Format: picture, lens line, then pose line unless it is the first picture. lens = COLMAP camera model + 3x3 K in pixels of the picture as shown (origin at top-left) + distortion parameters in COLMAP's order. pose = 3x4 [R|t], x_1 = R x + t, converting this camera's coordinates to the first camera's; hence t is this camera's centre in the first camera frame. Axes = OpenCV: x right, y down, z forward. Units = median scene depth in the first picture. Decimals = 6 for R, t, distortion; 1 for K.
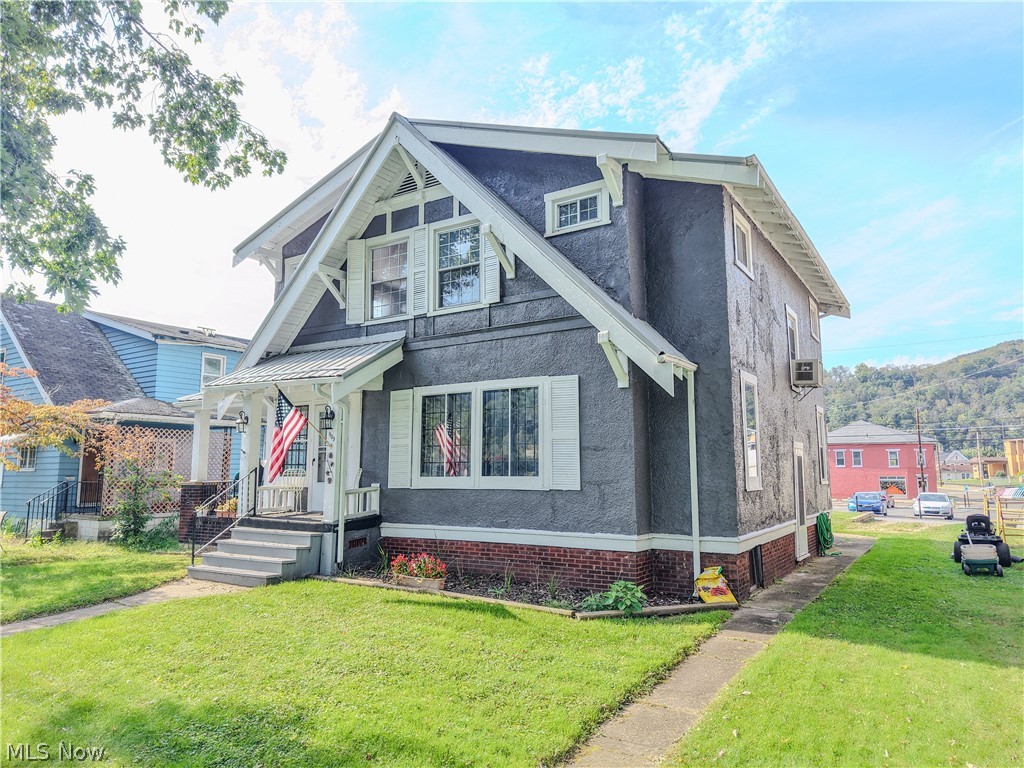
lens RADIAL K [[684.0, 0, 512.0], [0, 684.0, 384.0], [0, 0, 1]] dist [0.082159, -0.119922]
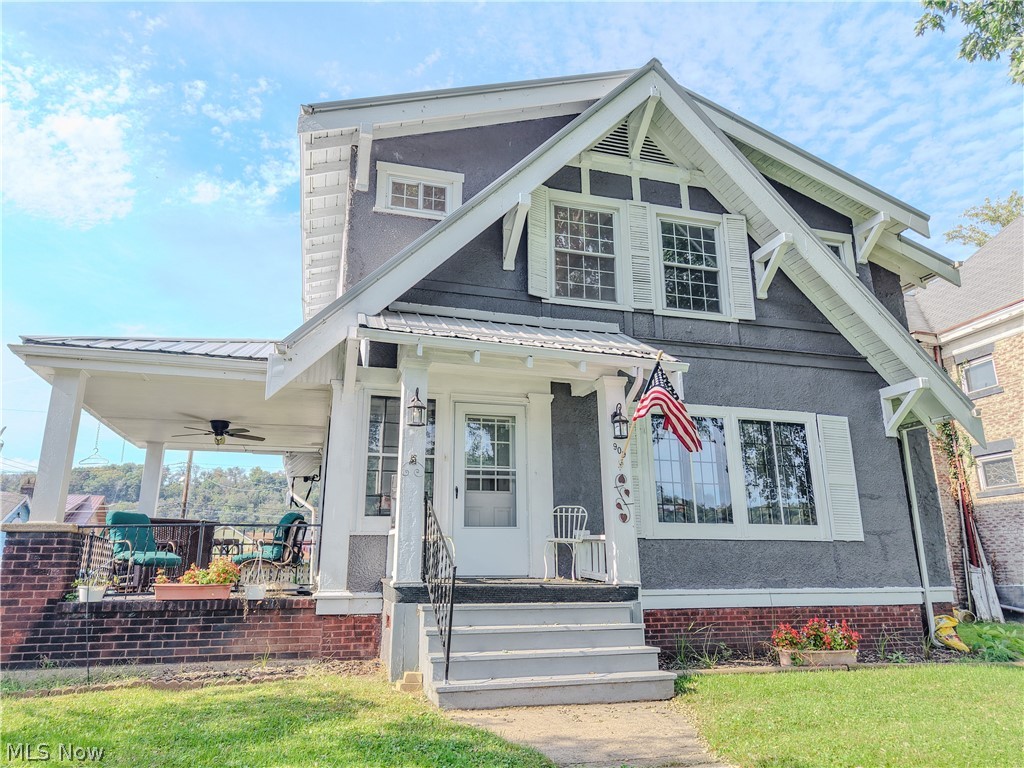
lens RADIAL K [[684.0, 0, 512.0], [0, 684.0, 384.0], [0, 0, 1]] dist [0.082159, -0.119922]
pose [[0.655337, 0.200258, 0.728306, -0.855132], [-0.093457, 0.978303, -0.184904, 0.151499], [-0.749532, 0.053109, 0.659834, 0.667711]]
